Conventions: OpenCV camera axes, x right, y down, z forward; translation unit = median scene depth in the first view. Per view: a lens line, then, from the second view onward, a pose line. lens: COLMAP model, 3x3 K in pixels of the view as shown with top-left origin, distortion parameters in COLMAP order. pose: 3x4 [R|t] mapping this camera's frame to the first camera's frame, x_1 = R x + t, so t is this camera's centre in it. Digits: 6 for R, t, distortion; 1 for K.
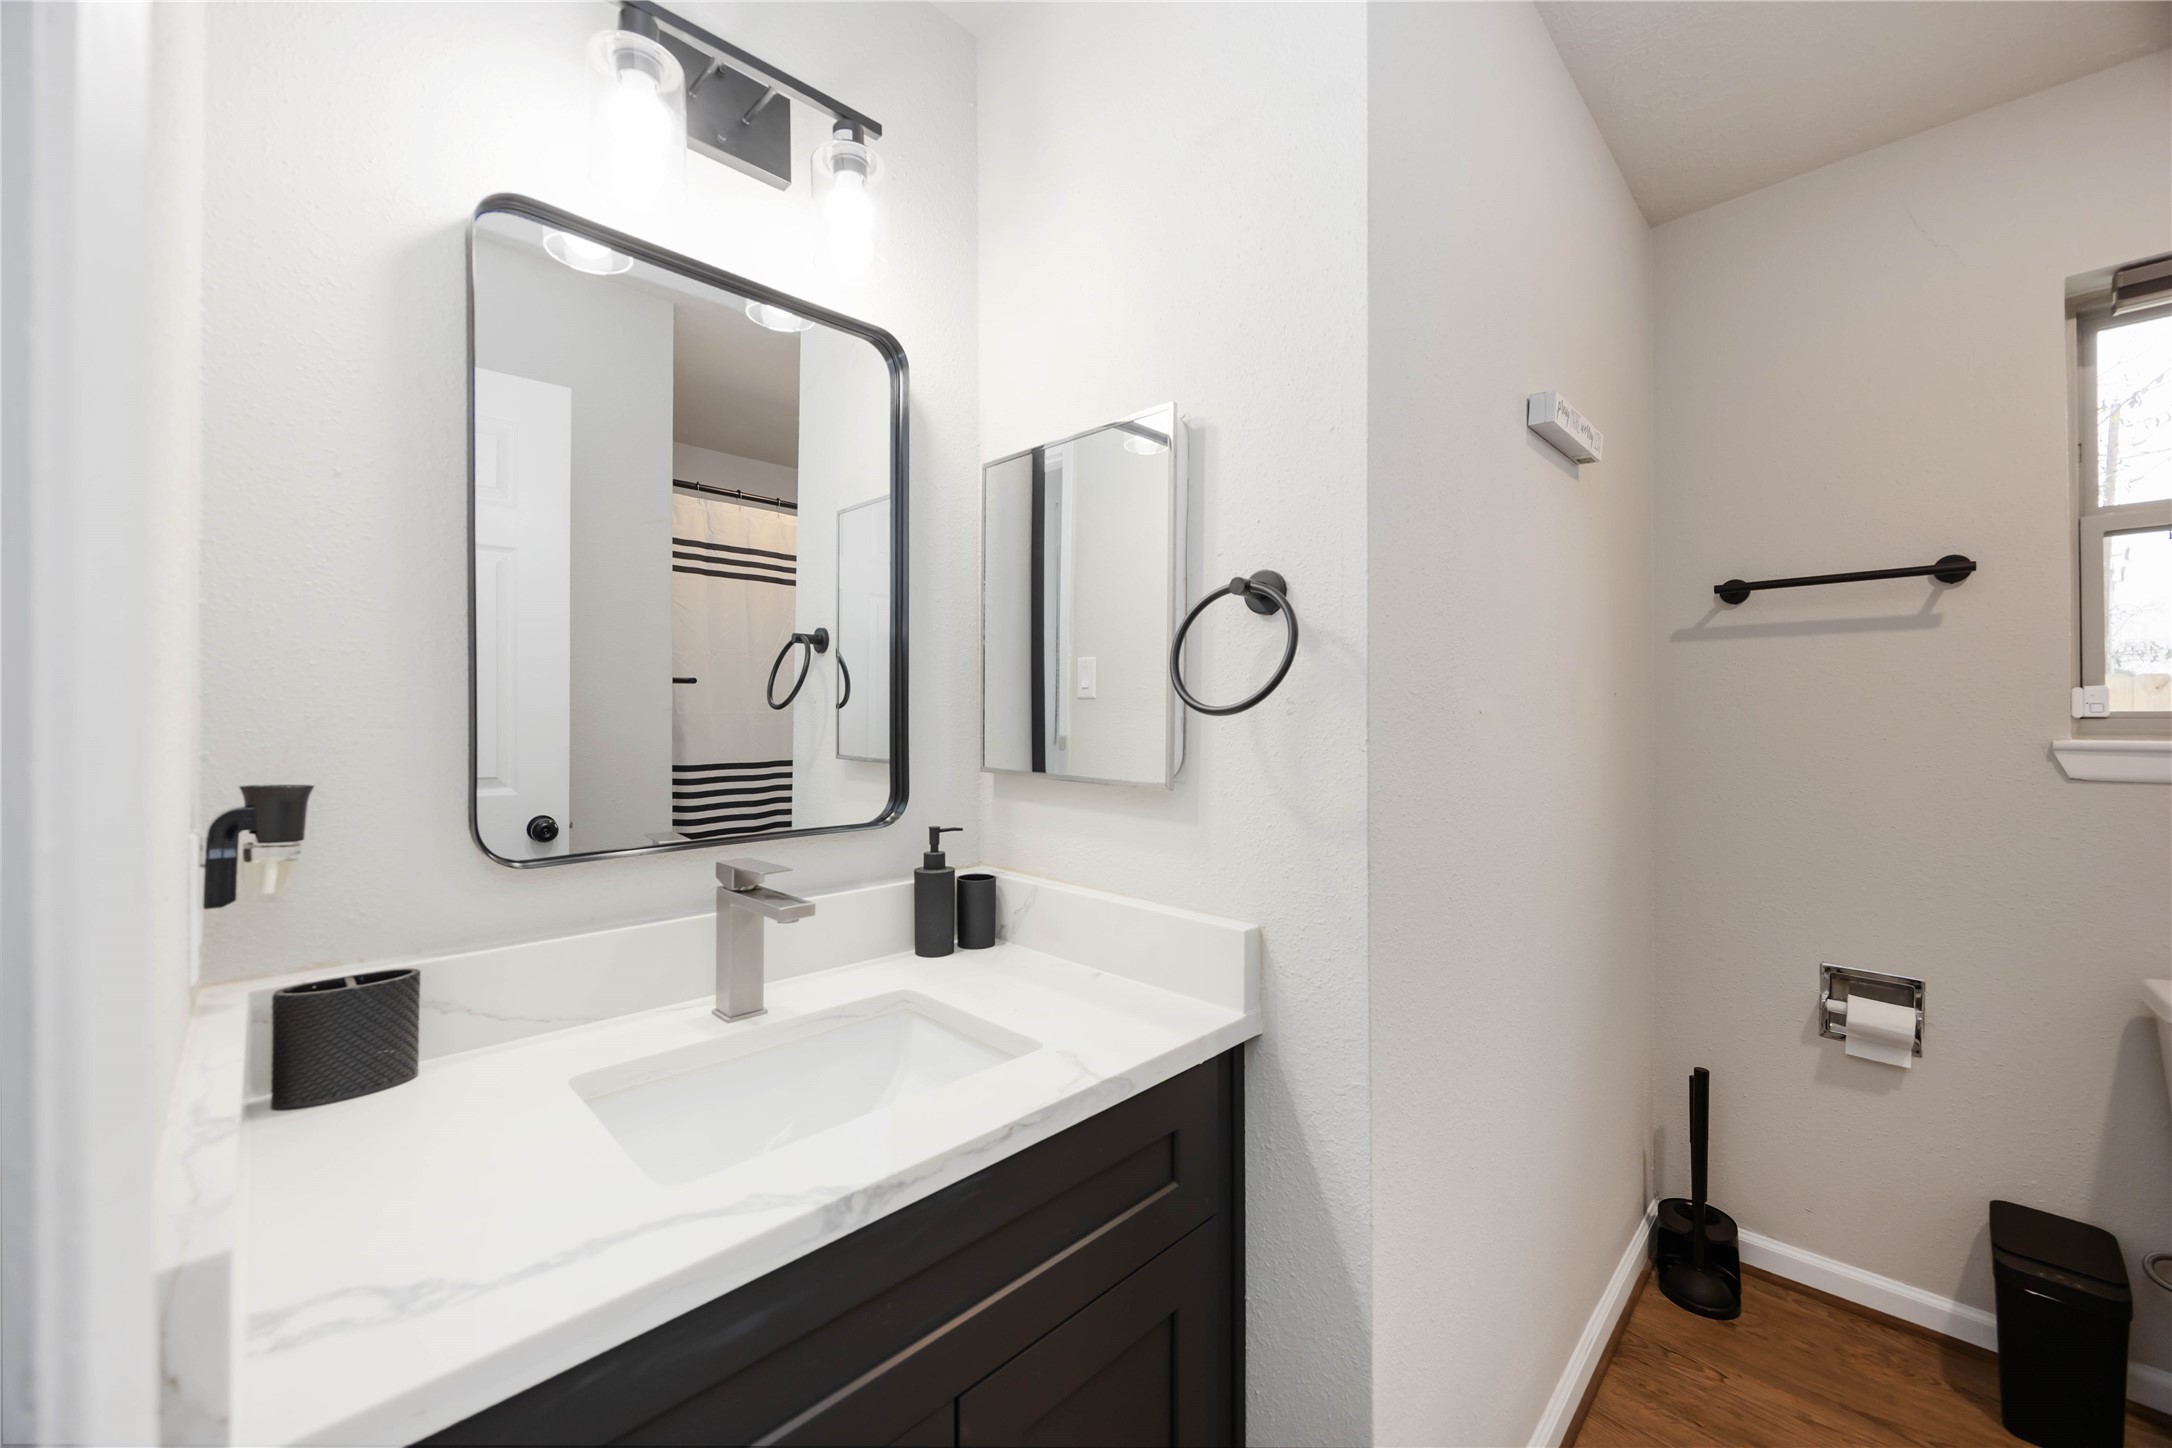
lens RADIAL K [[850.5, 0, 1084.3], [0, 850.5, 710.3], [0, 0, 1]] dist [-0.002219, -0.000309]
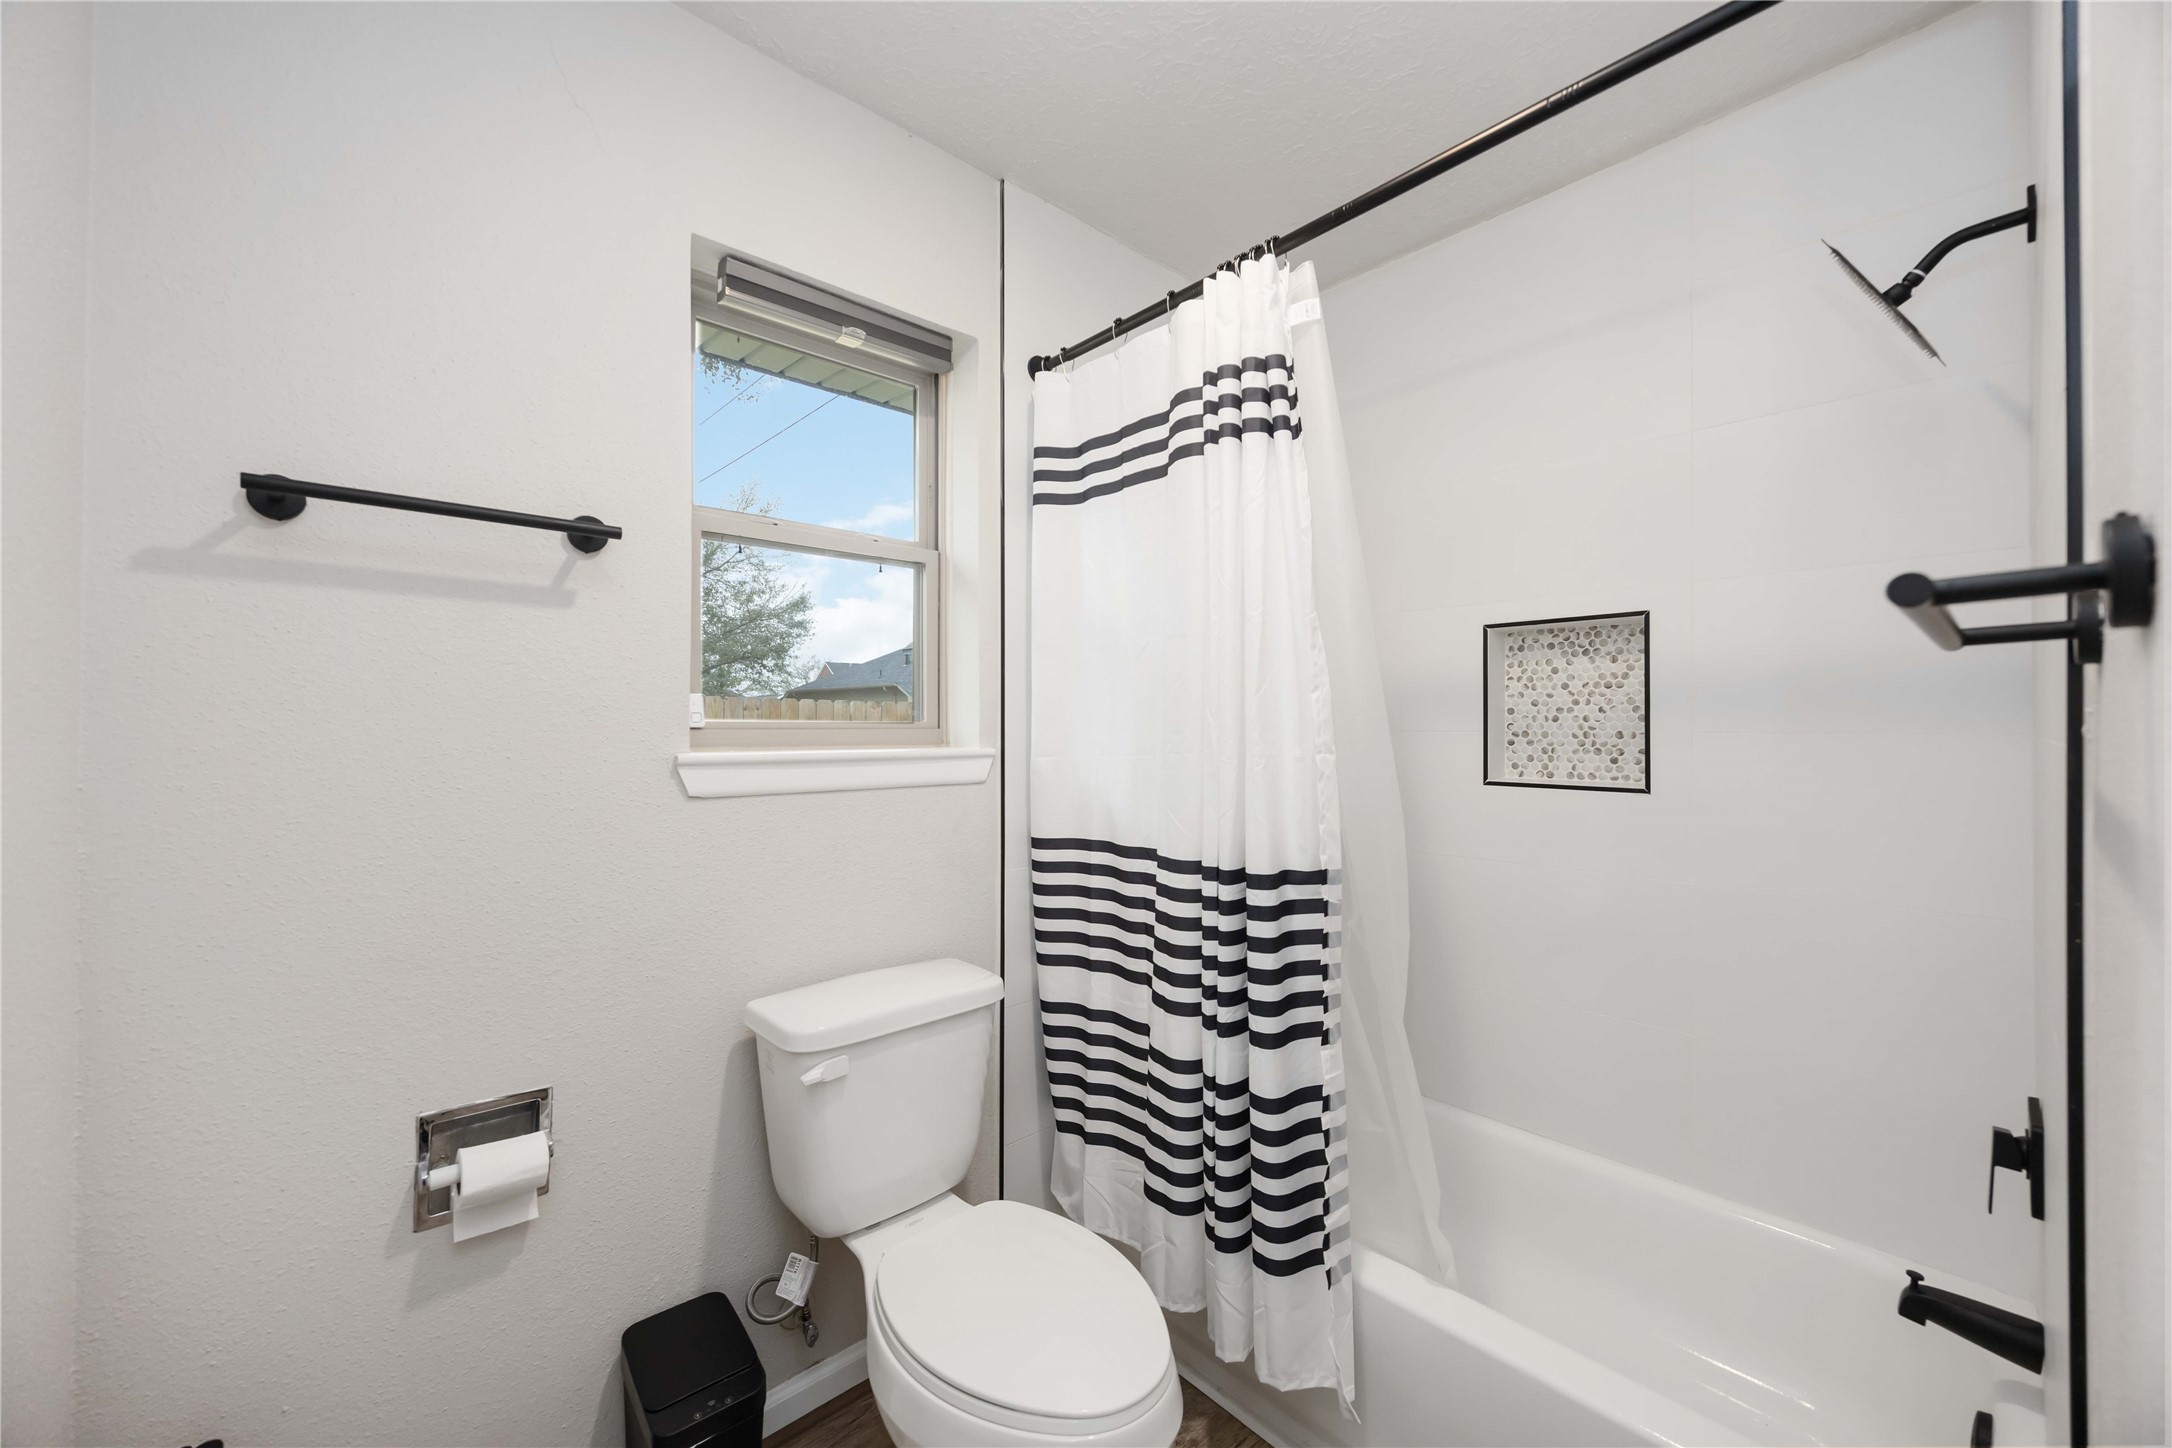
lens RADIAL K [[850.5, 0, 1084.4], [0, 850.5, 721.8], [0, 0, 1]] dist [-0.002219, -0.000309]
pose [[0.063417, 0.013969, 0.997889, 0.280056], [-0.001071, 0.999902, -0.013930, 0.013550], [-0.997987, -0.000185, 0.063426, 0.489295]]
